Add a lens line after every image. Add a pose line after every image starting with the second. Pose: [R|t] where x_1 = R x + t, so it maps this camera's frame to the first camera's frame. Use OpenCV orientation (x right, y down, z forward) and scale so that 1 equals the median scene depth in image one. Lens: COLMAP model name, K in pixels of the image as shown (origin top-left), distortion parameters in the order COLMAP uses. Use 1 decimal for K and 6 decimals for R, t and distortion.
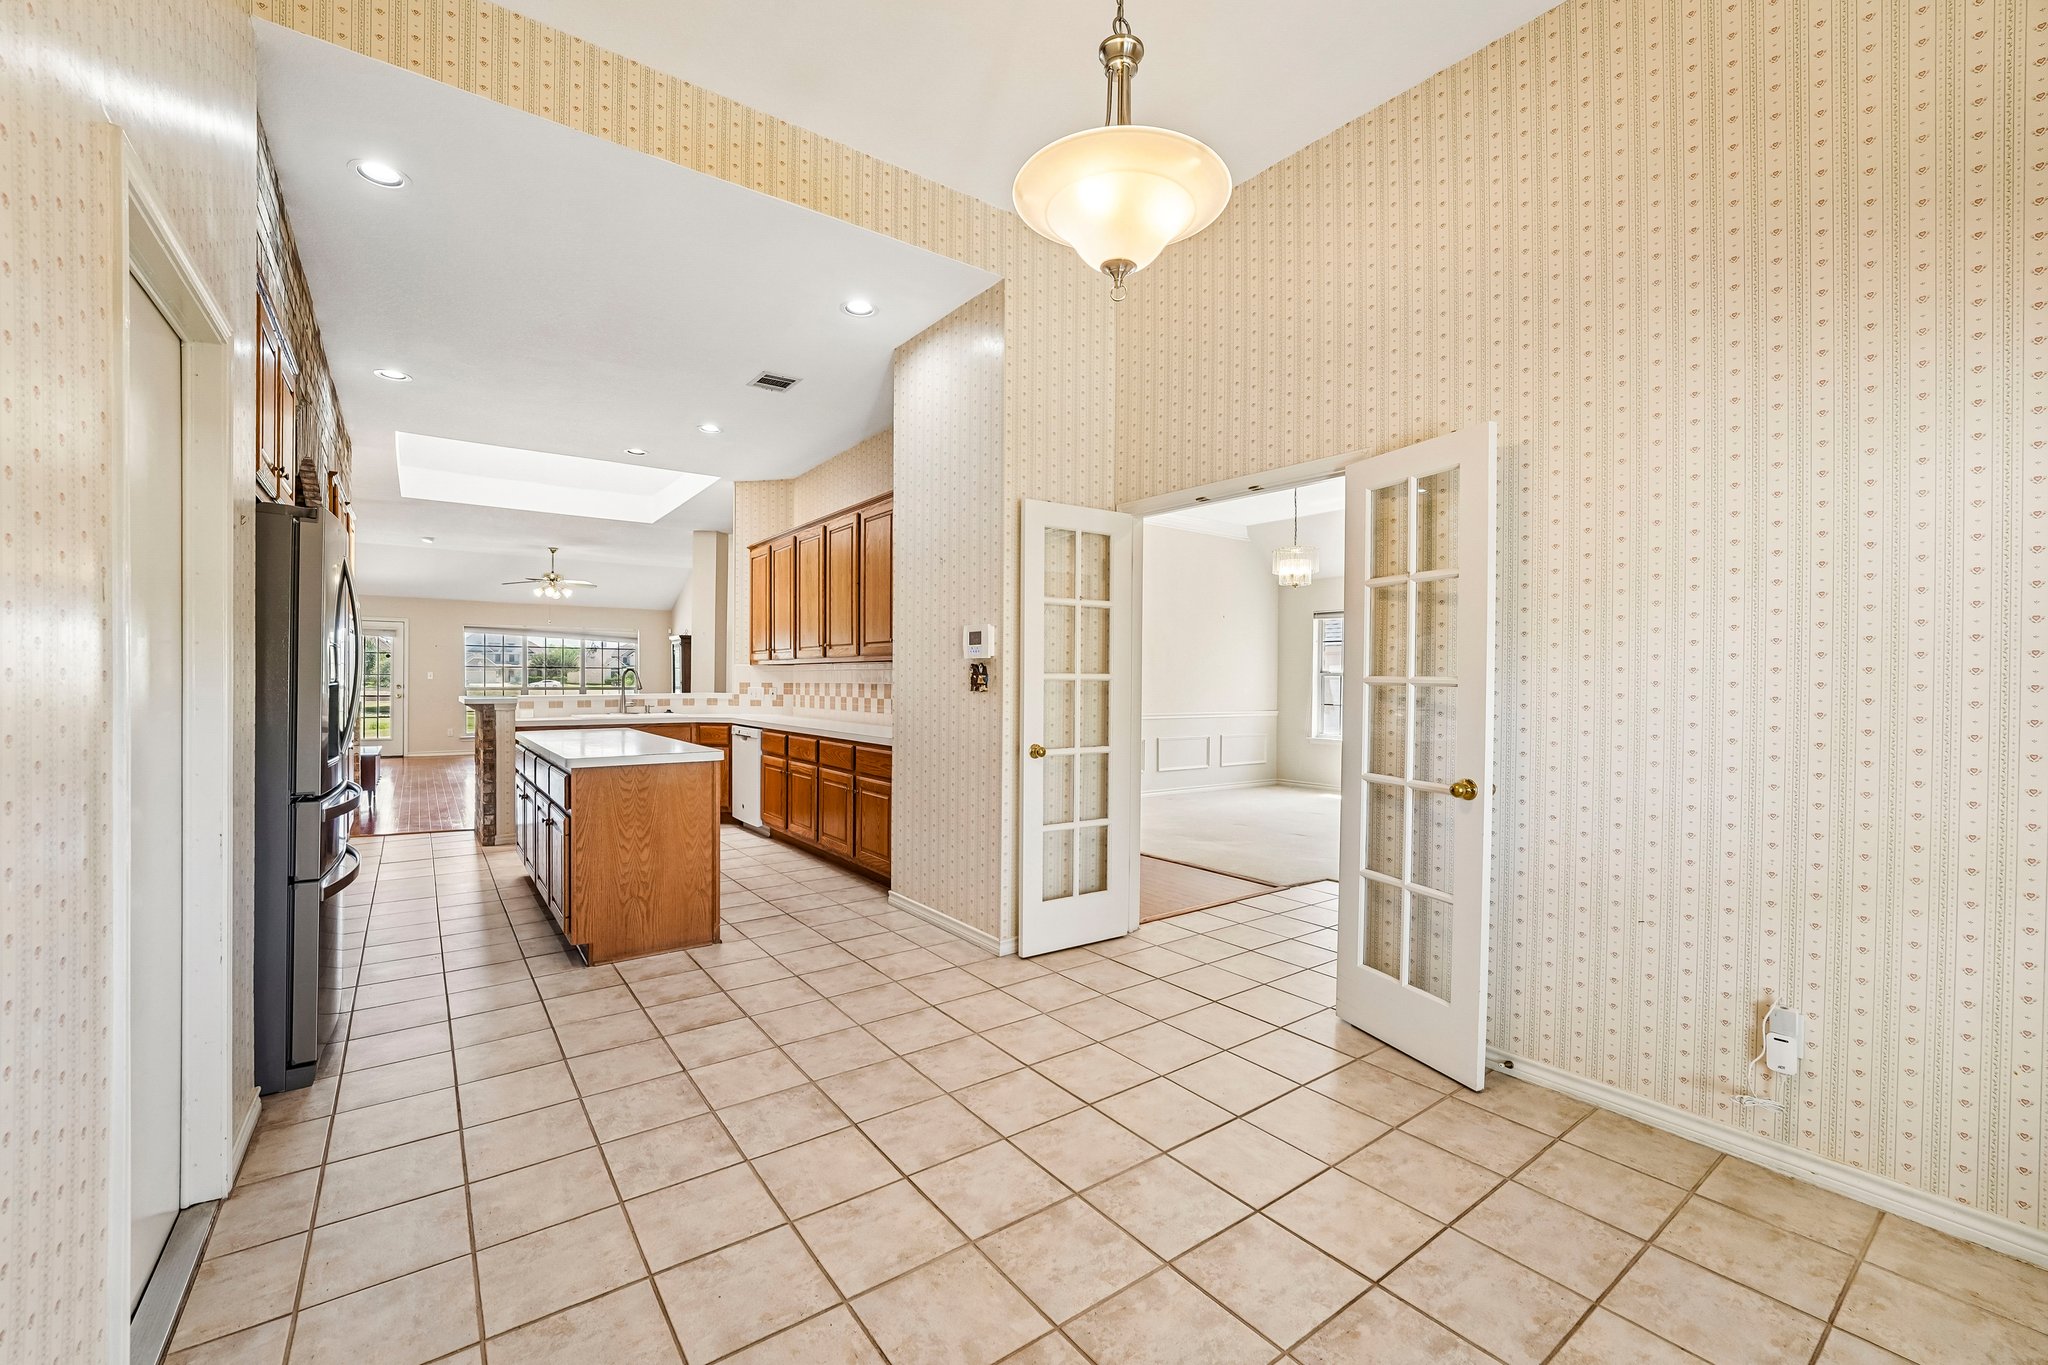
lens RADIAL K [[807.8, 0, 1001.1], [0, 807.8, 677.0], [0, 0, 1]] dist [-0.006658, -0.000006]
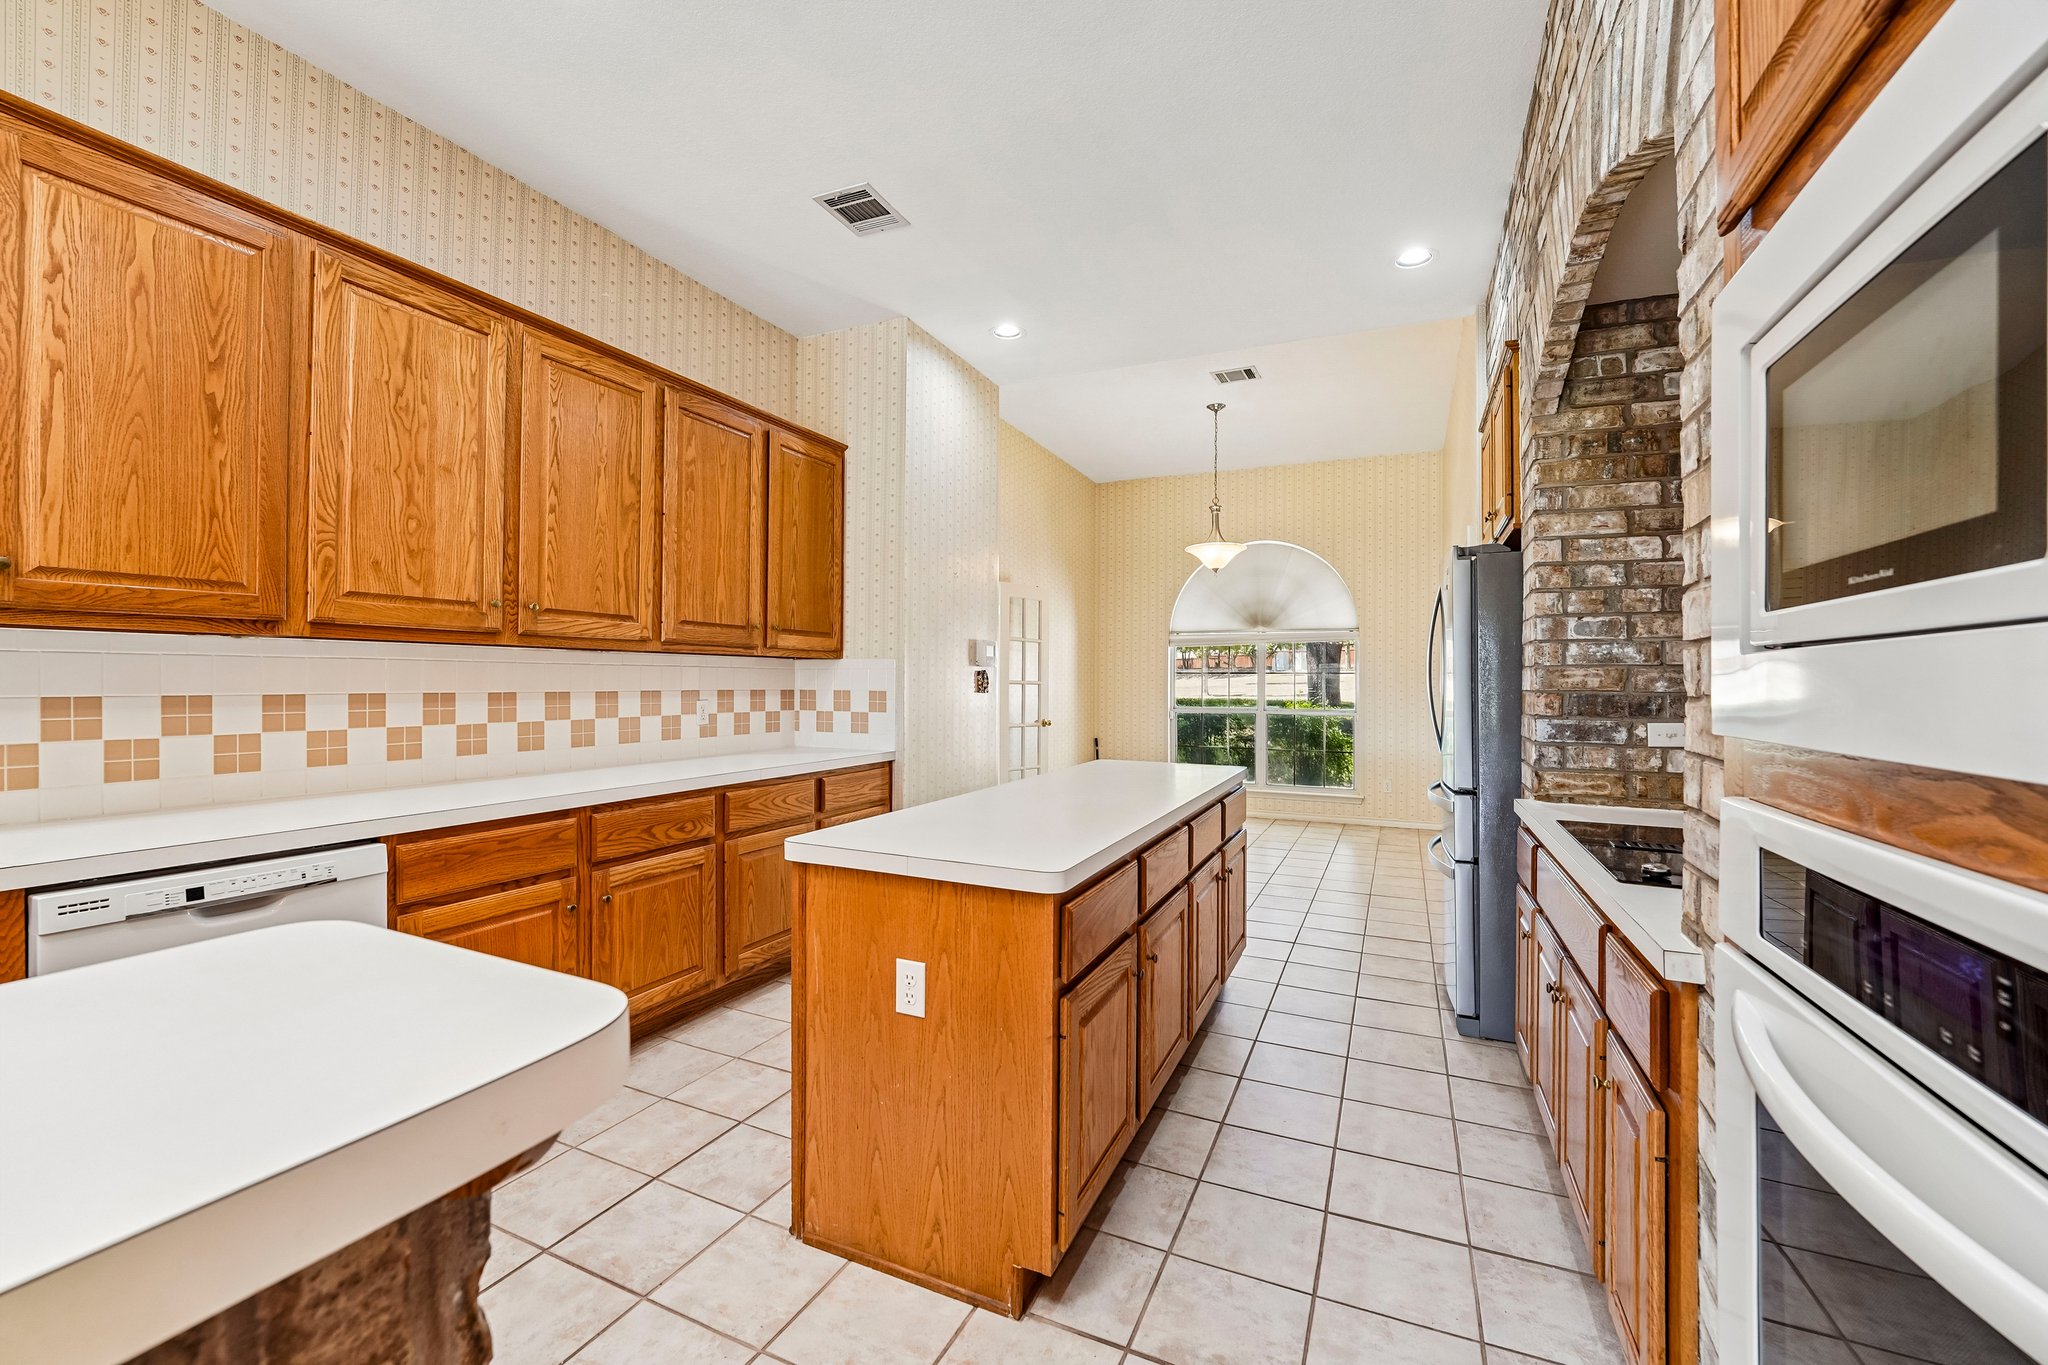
lens RADIAL K [[834.9, 0, 1016.0], [0, 834.9, 683.8], [0, 0, 1]] dist [-0.029124, 0.003746]
pose [[-0.486041, -0.003798, 0.873928, -0.764598], [-0.005857, 0.999982, 0.001088, 0.000494], [-0.873916, -0.004590, -0.486055, 1.024919]]
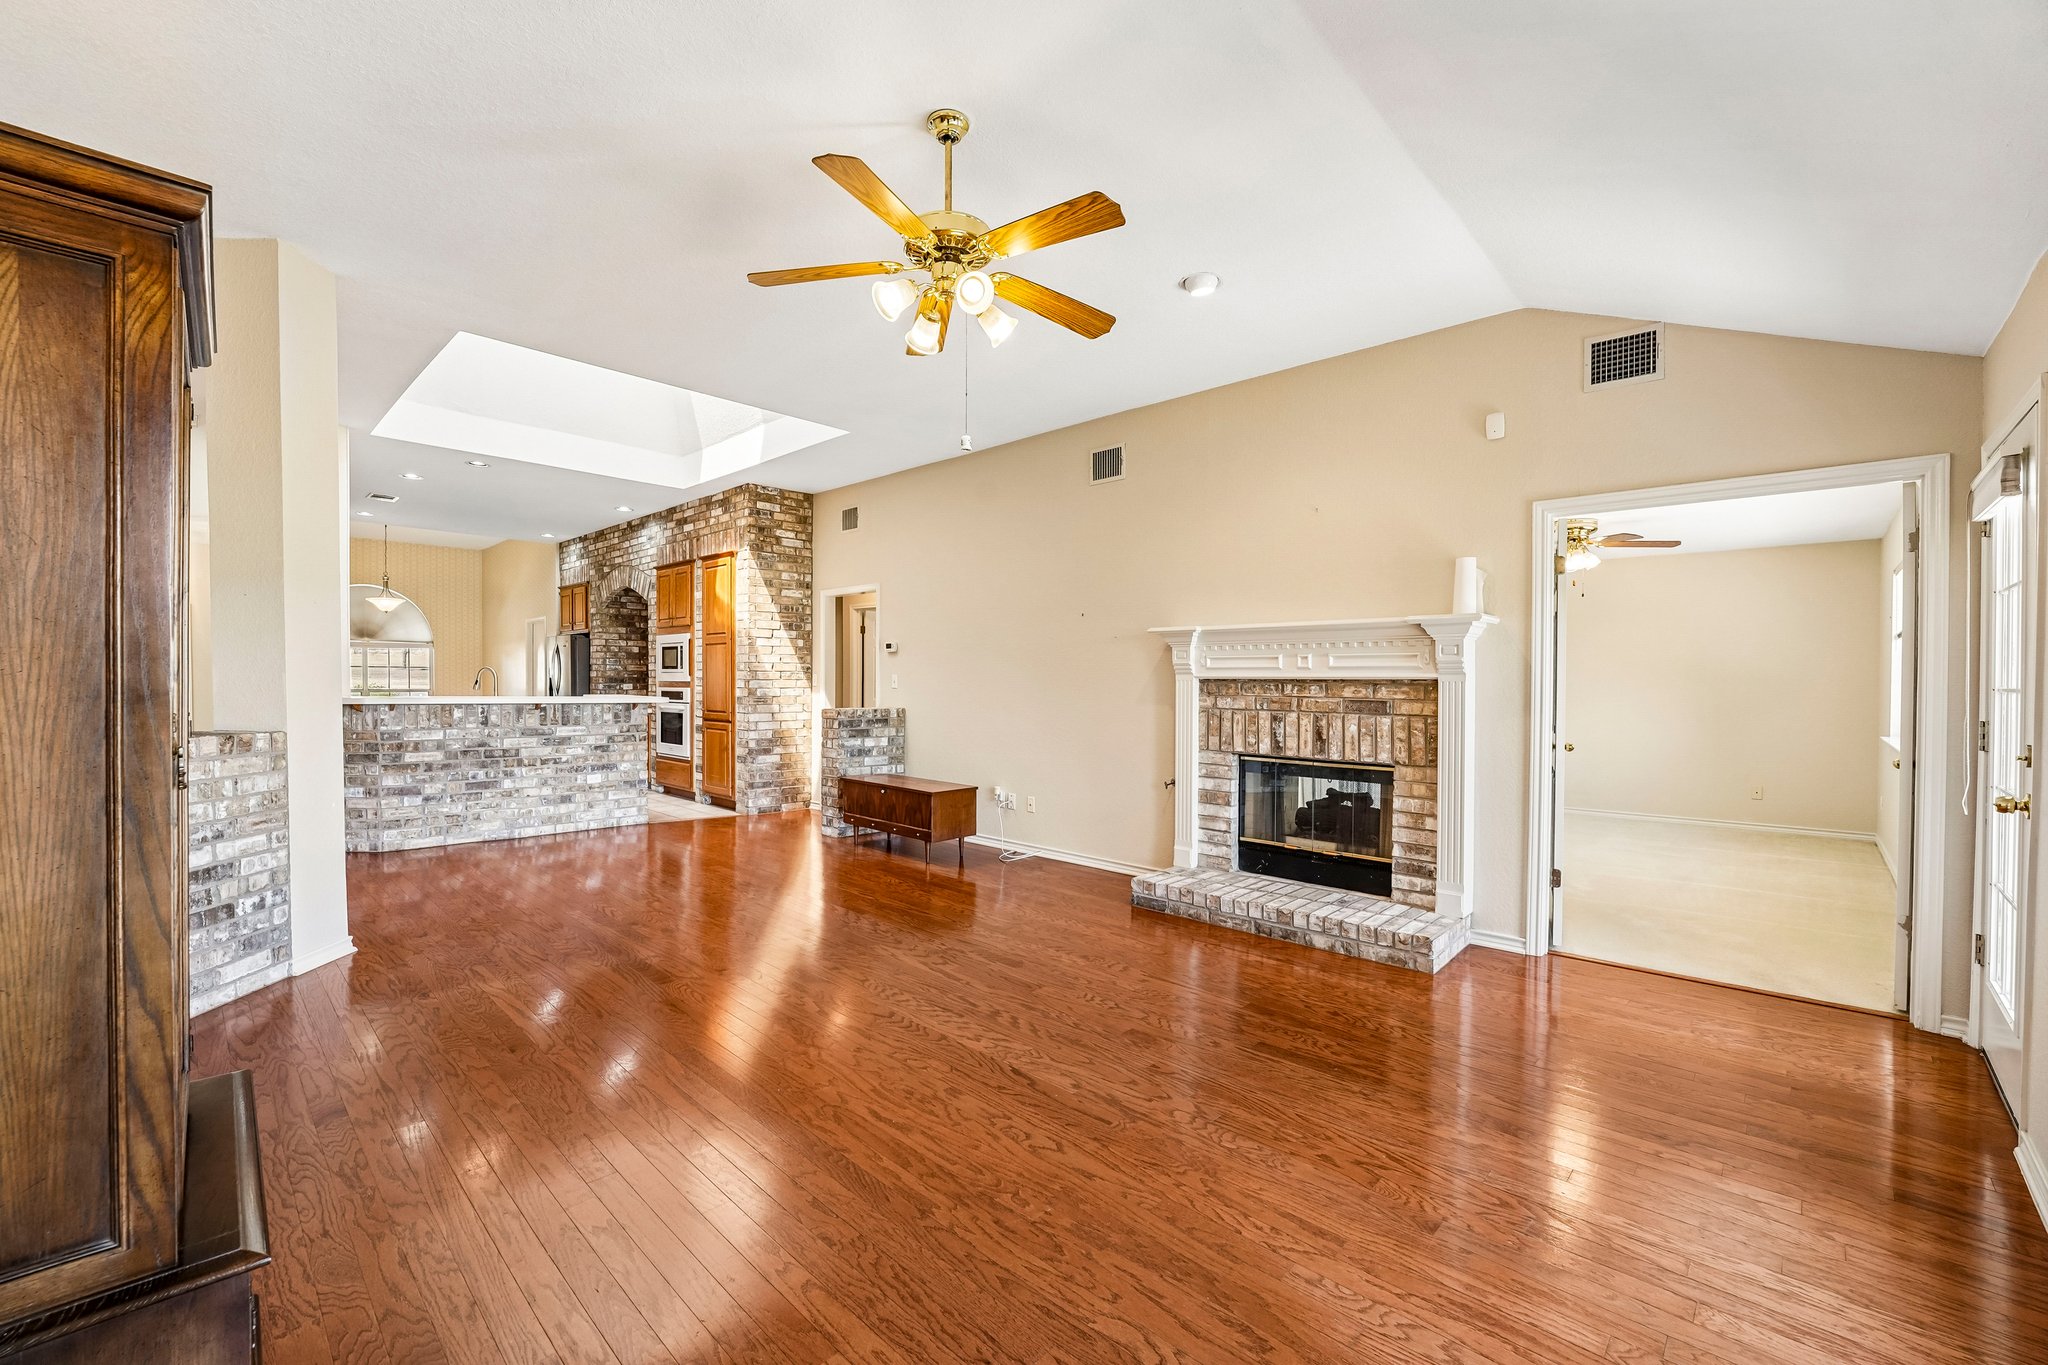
lens RADIAL K [[834.9, 0, 1016.0], [0, 834.9, 683.8], [0, 0, 1]] dist [-0.029124, 0.003746]
pose [[-0.985190, -0.009431, -0.171208, -1.123883], [-0.010879, 0.999913, 0.007524, -0.007373], [0.171122, 0.009275, -0.985206, 2.589394]]
